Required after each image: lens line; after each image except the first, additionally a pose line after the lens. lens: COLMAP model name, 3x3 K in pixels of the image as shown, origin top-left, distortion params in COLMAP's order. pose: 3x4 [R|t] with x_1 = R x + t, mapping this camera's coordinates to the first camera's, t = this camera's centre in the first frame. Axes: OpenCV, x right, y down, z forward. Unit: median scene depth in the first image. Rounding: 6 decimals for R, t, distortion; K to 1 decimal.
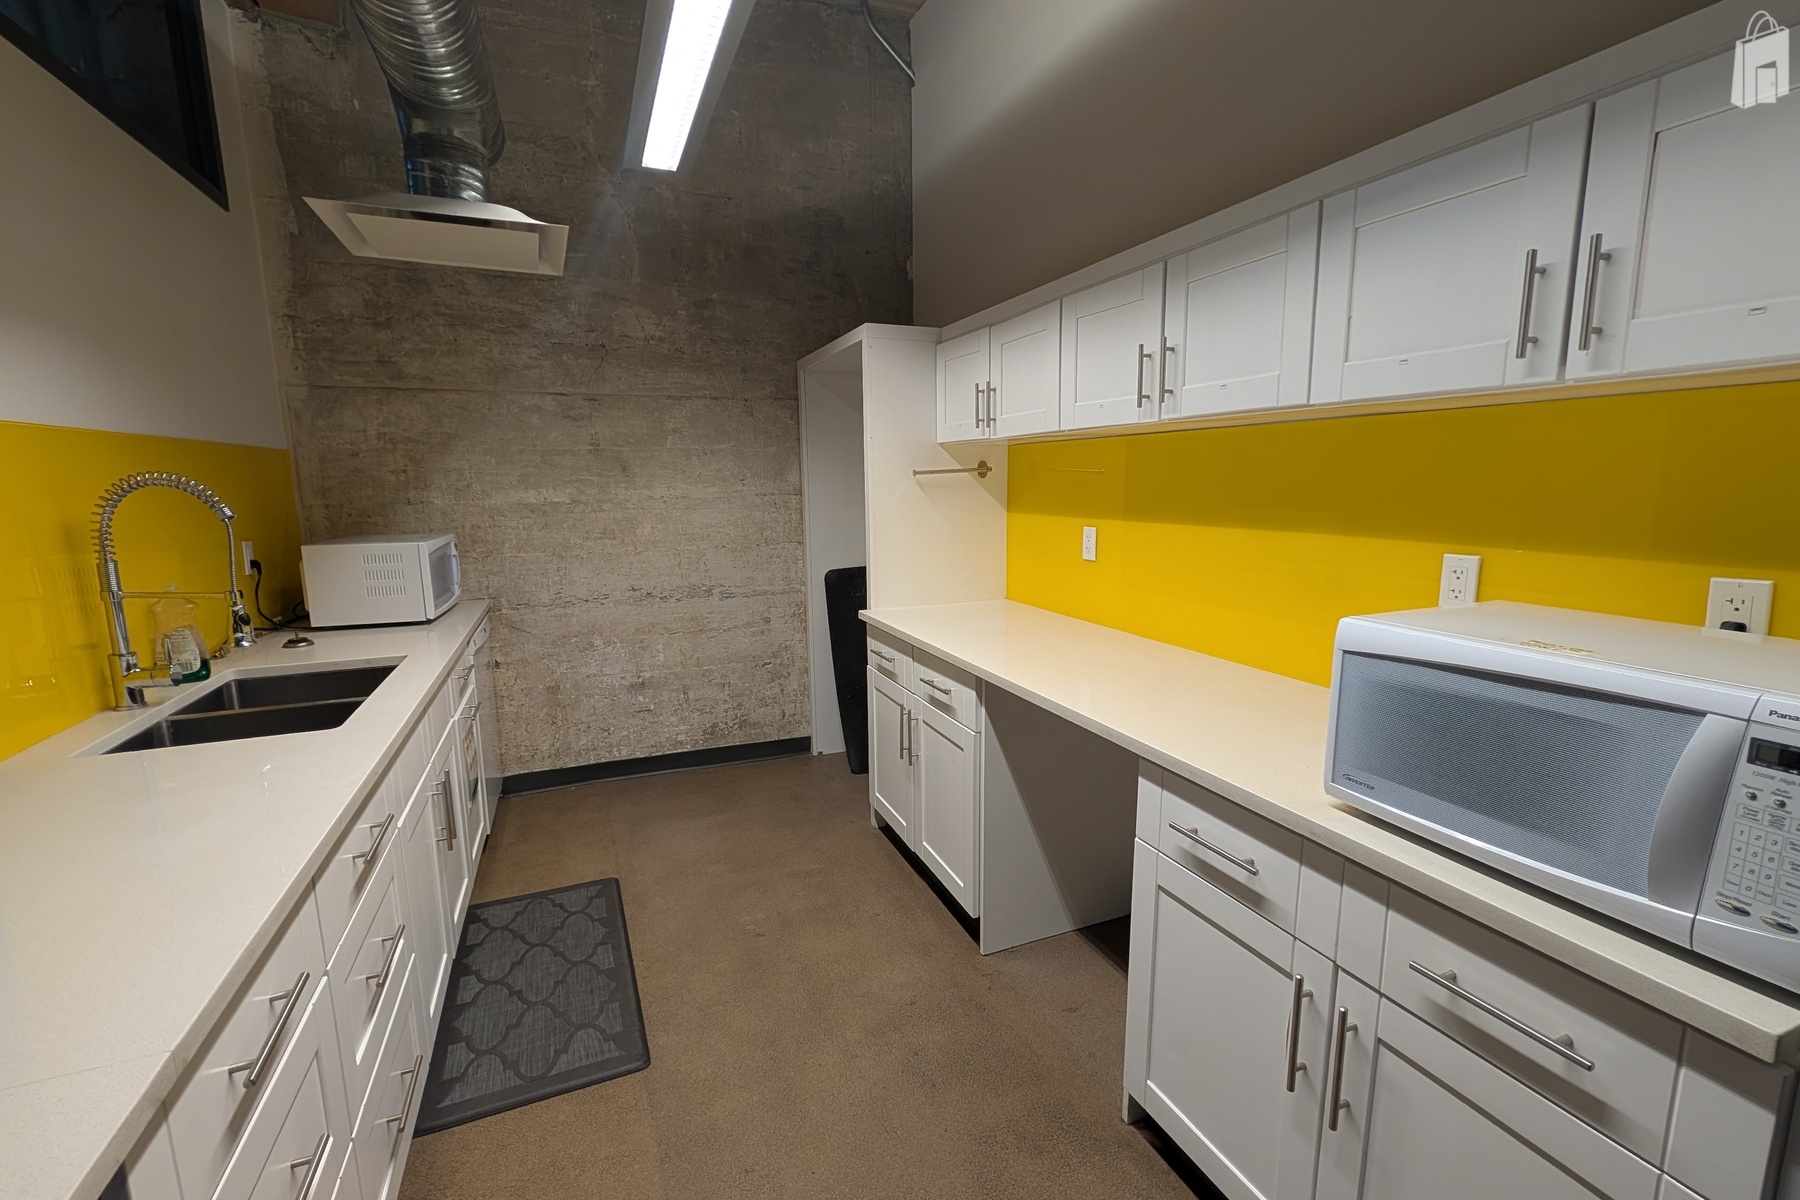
lens RADIAL K [[773.1, 0, 895.7], [0, 773.1, 604.2], [0, 0, 1]] dist [0.001588, -0.000539]
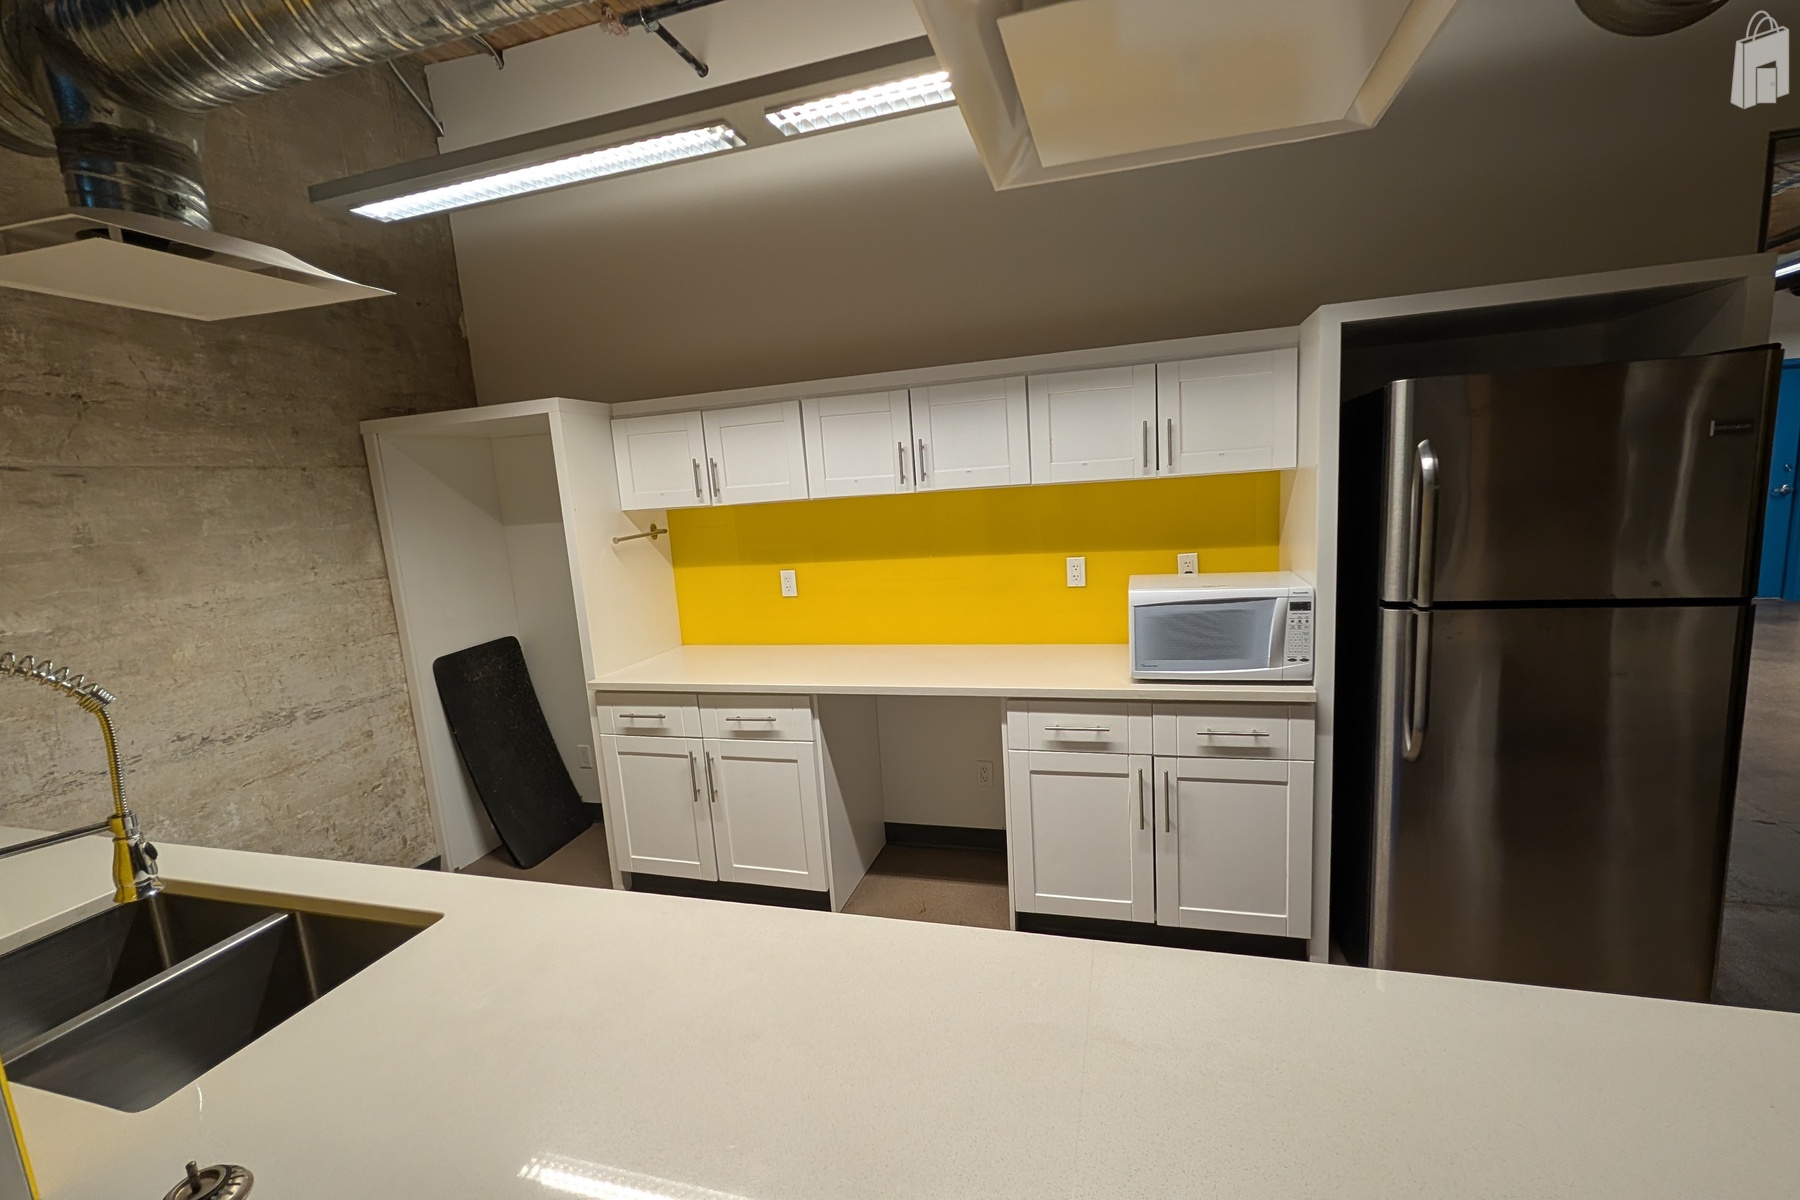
lens RADIAL K [[773.1, 0, 891.7], [0, 773.1, 605.7], [0, 0, 1]] dist [0.001588, -0.000539]
pose [[0.633402, -0.151771, 0.758793, -0.456051], [0.186062, 0.981681, 0.041037, -0.047491], [-0.751121, 0.115190, 0.650037, 0.043157]]
